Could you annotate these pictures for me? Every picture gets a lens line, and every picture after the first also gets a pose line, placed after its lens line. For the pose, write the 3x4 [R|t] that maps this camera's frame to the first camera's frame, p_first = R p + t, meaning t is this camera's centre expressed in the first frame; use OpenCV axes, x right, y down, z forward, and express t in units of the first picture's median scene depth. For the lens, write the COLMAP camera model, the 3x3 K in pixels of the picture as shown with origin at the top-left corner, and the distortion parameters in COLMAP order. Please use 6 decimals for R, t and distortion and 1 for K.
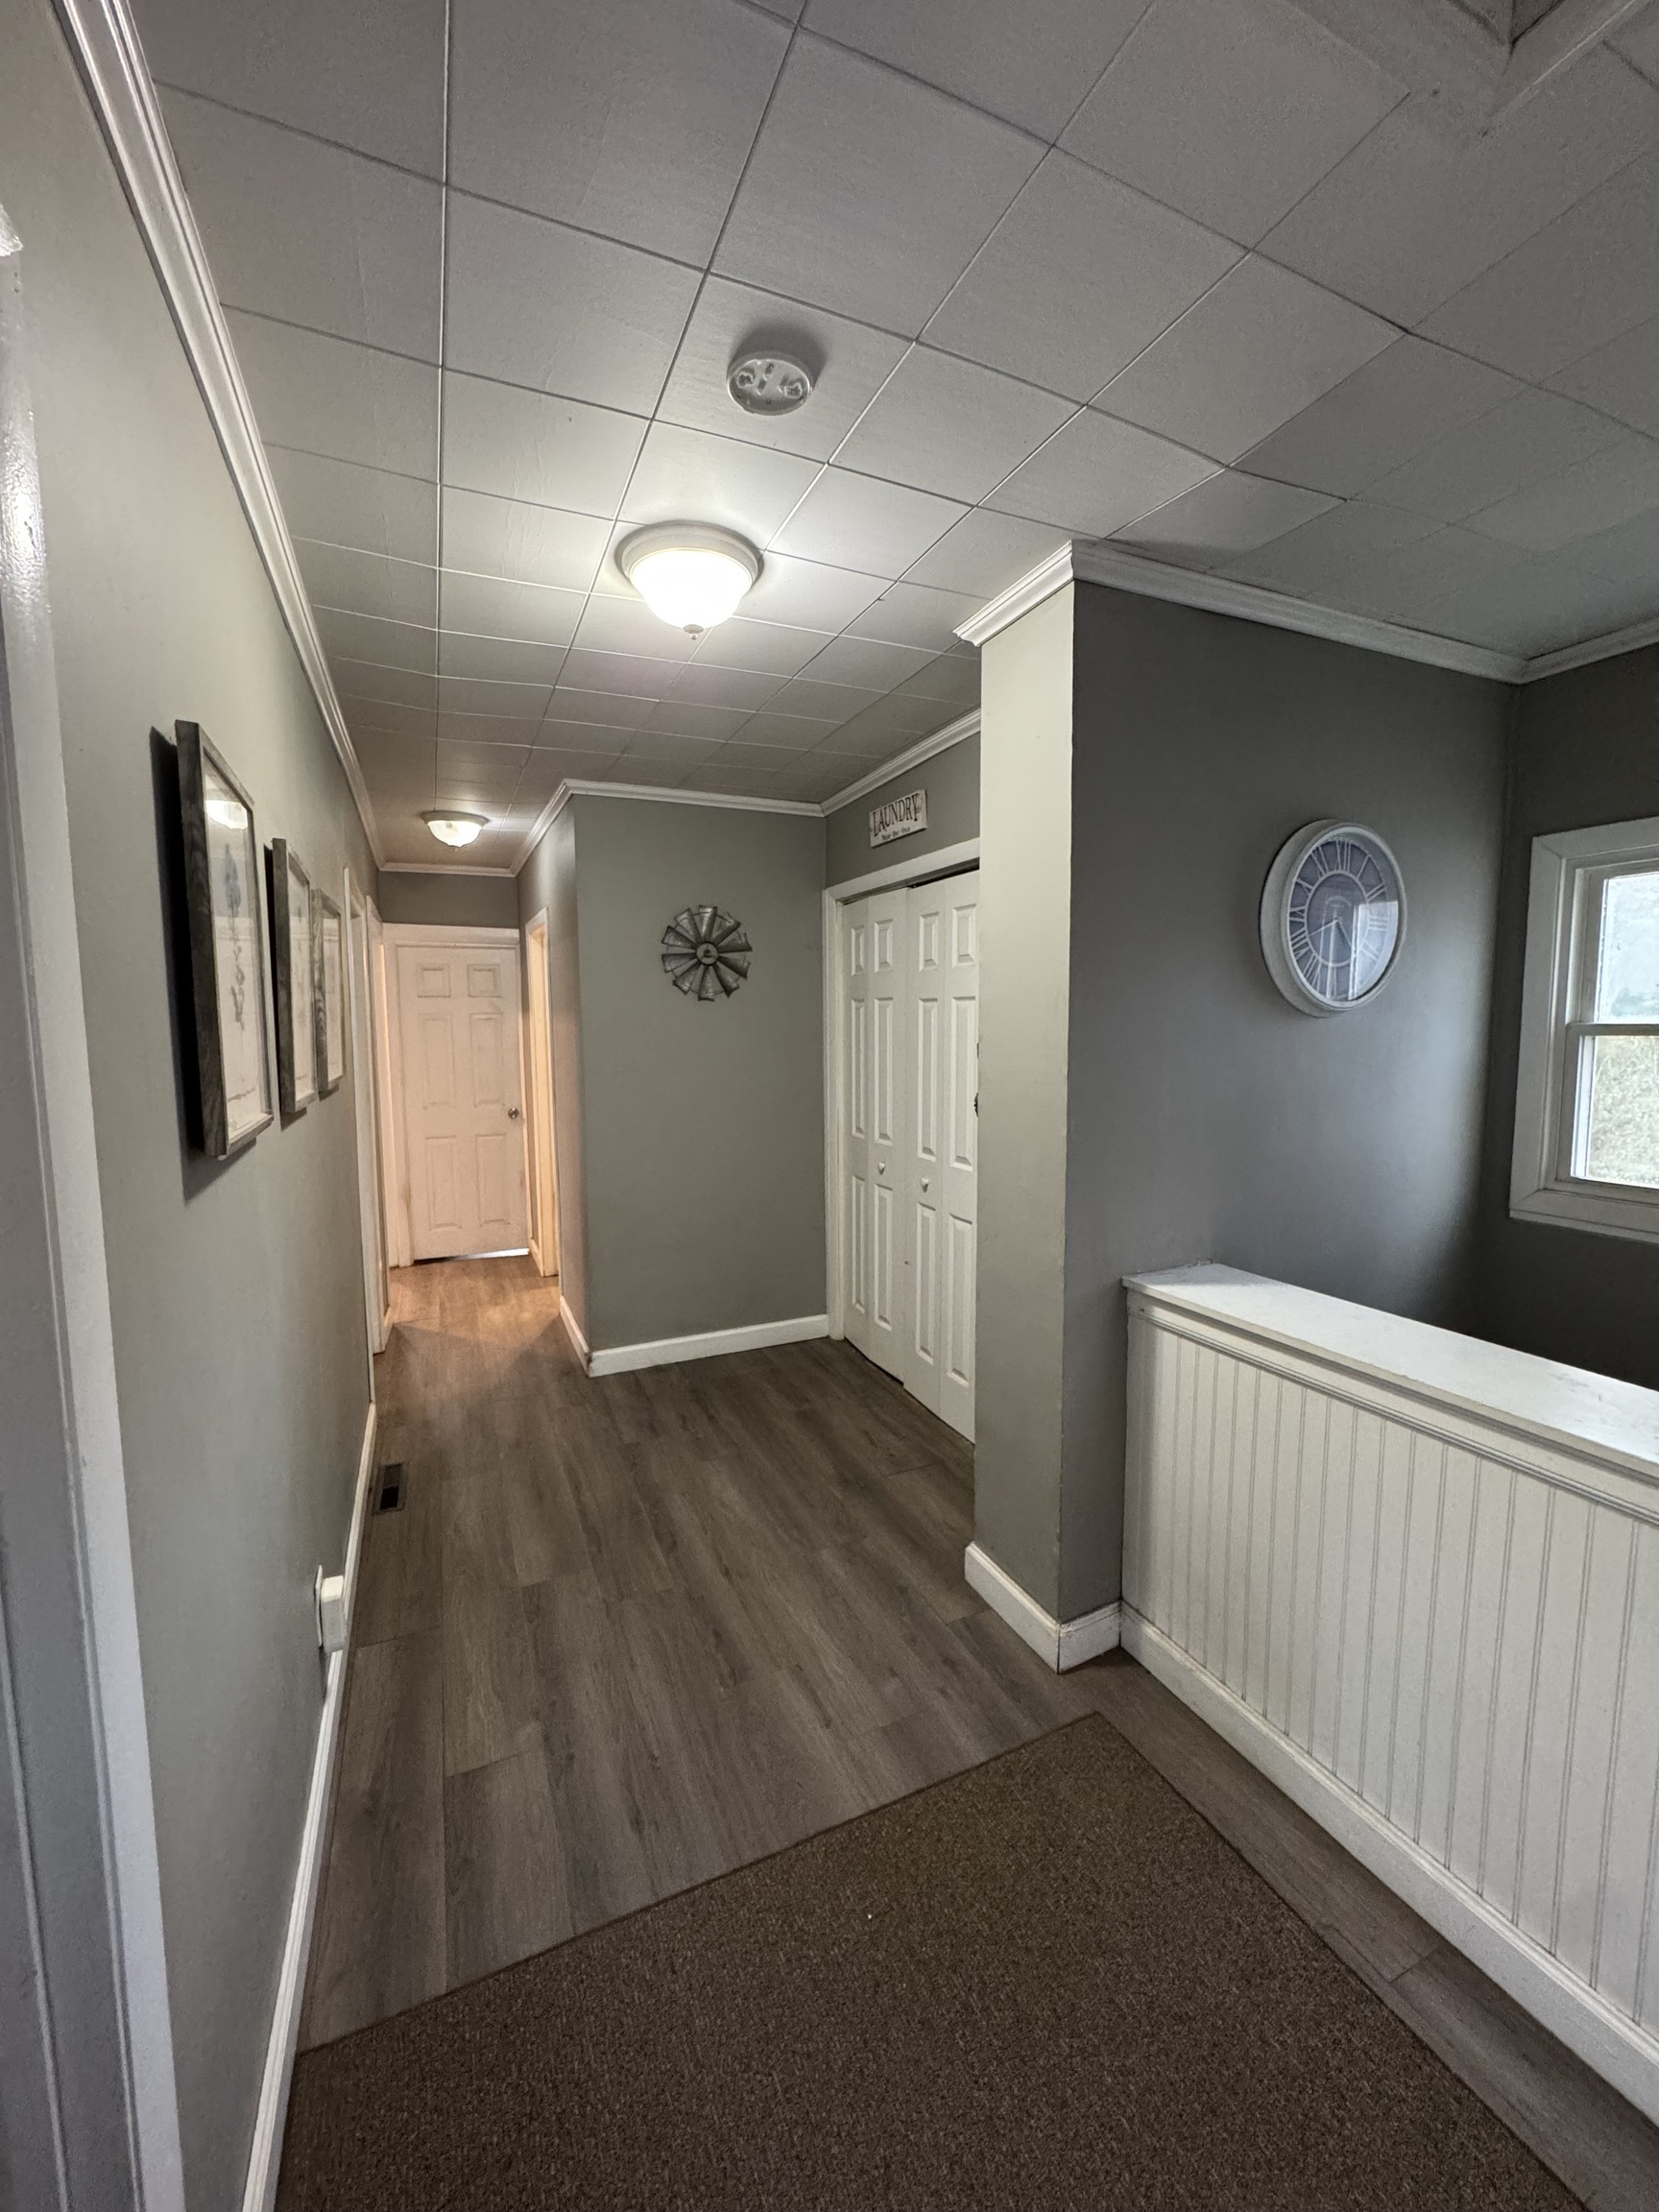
lens RADIAL K [[882.9, 0, 829.5], [0, 882.9, 1106.0], [0, 0, 1]] dist [-0.002097, -0.000818]
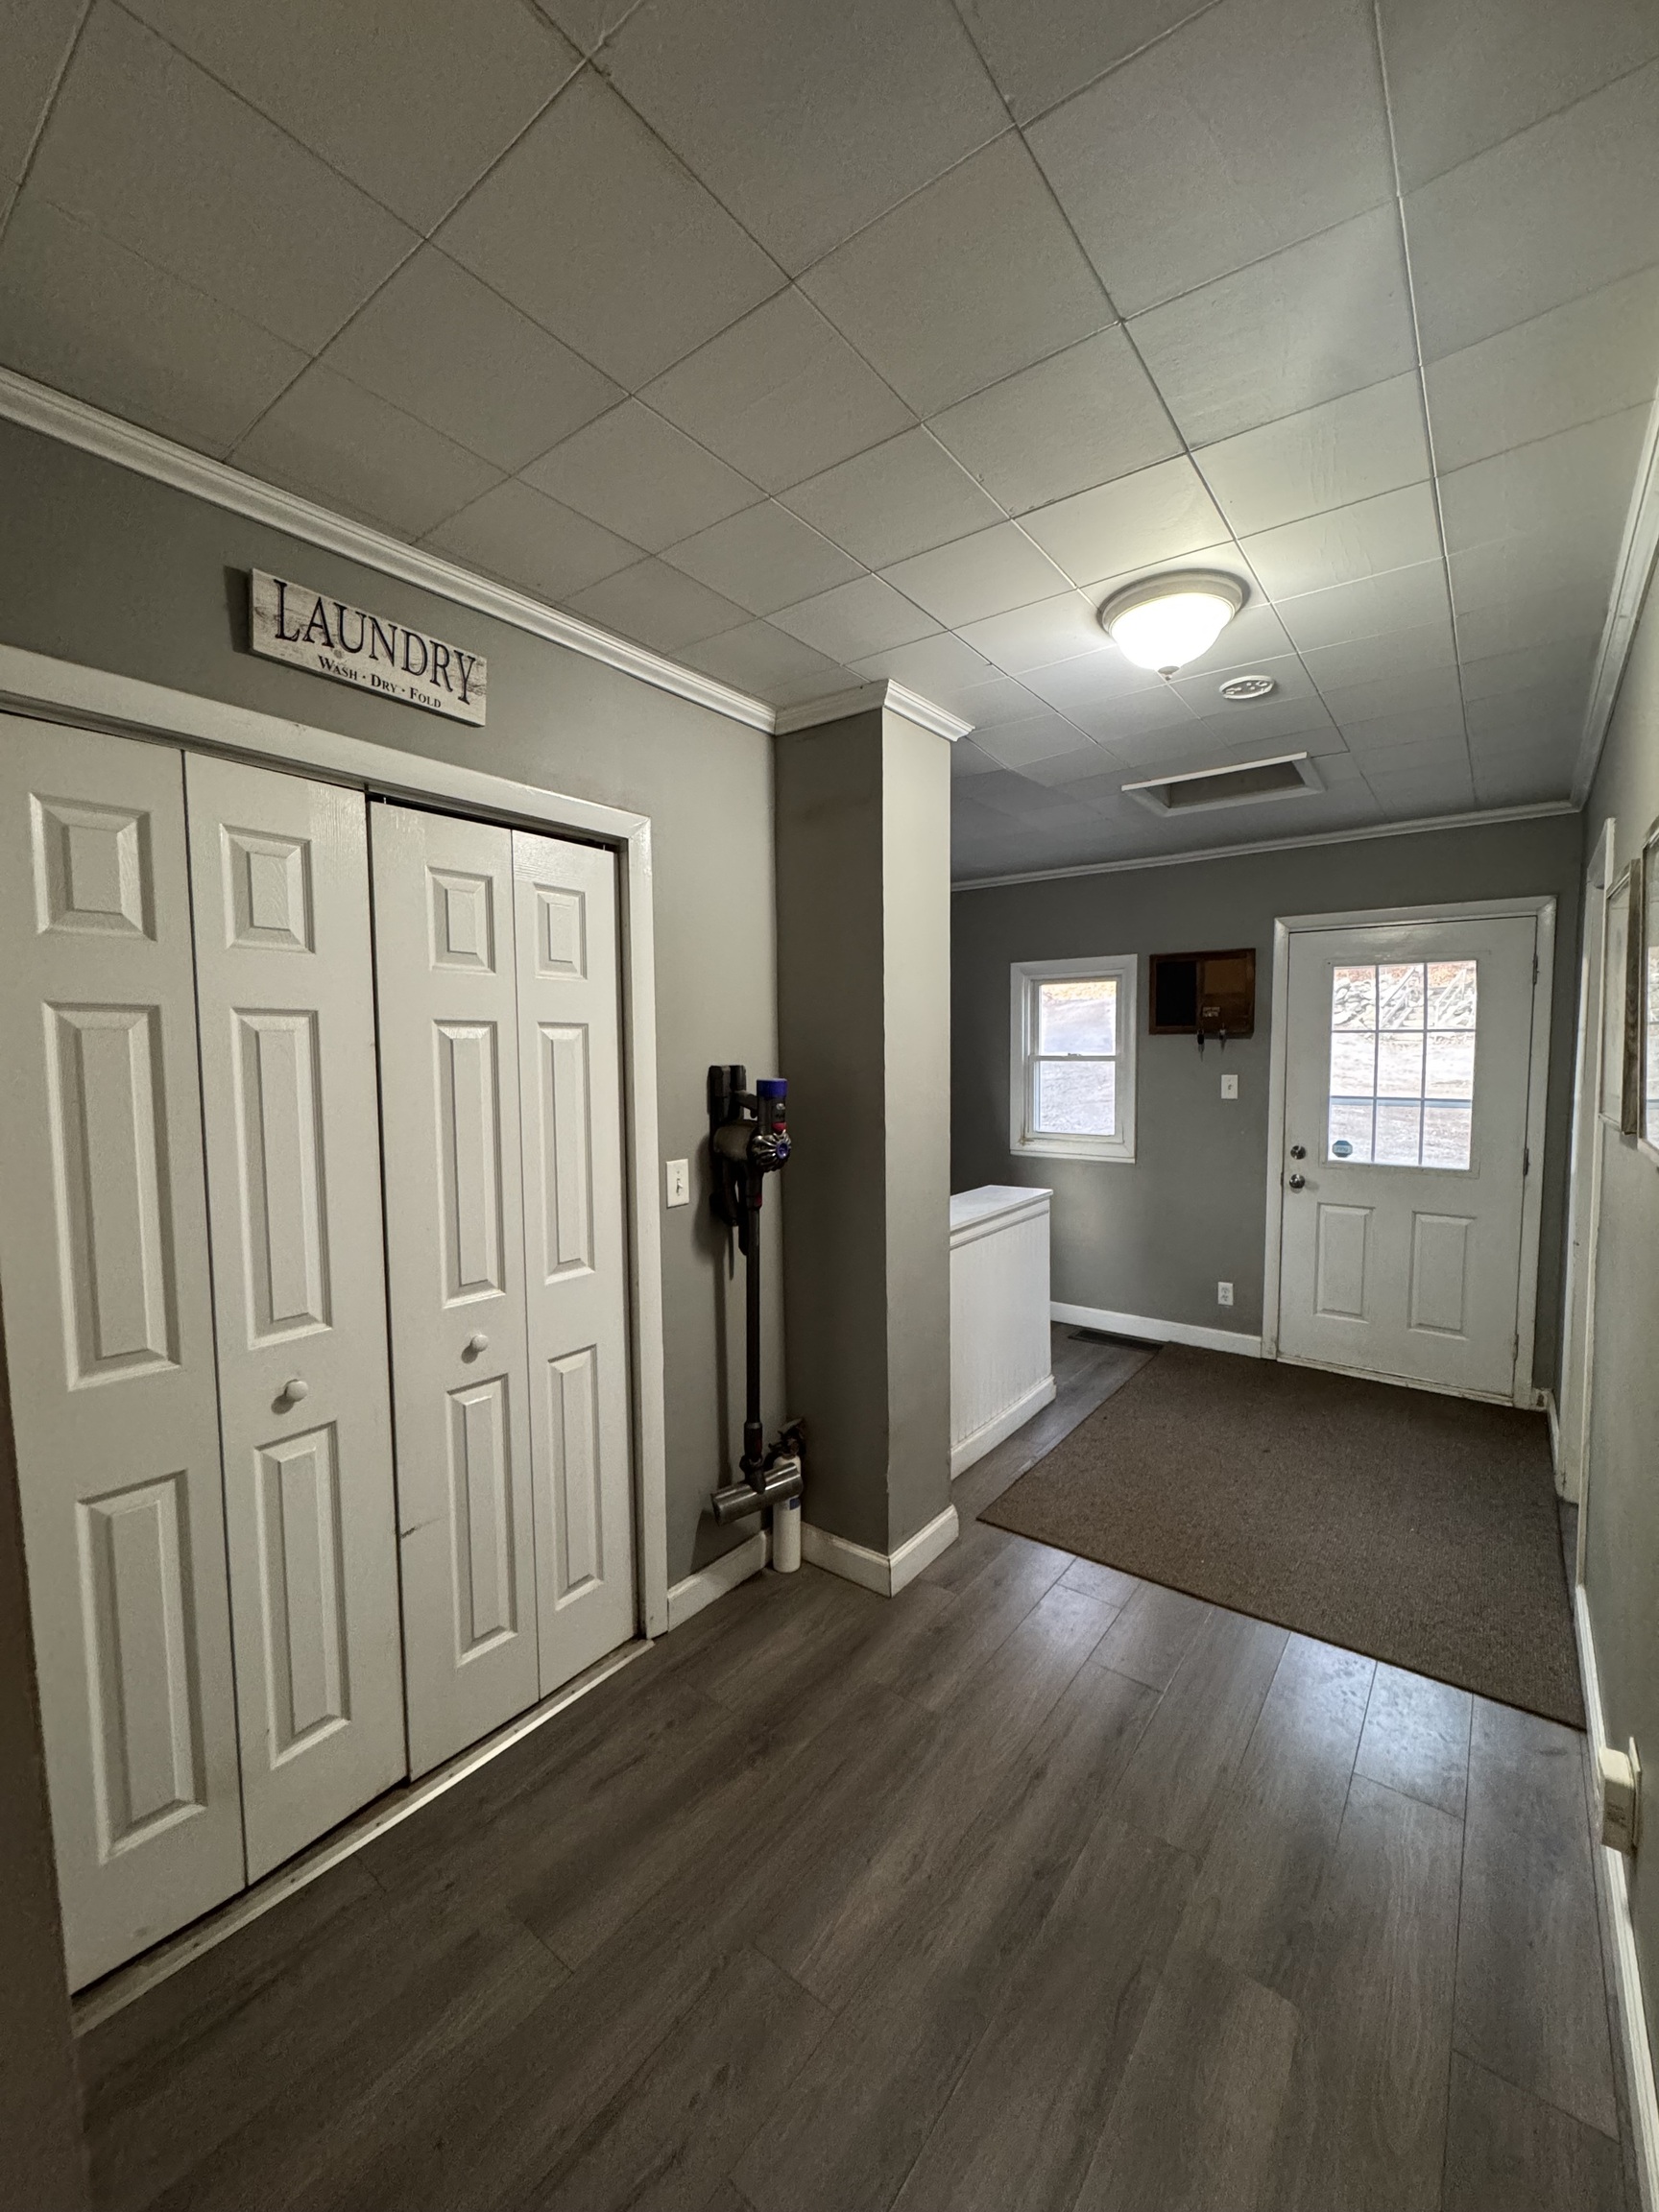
lens RADIAL K [[882.9, 0, 829.5], [0, 882.9, 1106.0], [0, 0, 1]] dist [-0.002097, -0.000818]
pose [[-0.473041, -0.049520, 0.879647, -0.536931], [0.091967, 0.990190, 0.105199, -0.113951], [-0.876227, 0.130662, -0.463847, 1.143042]]
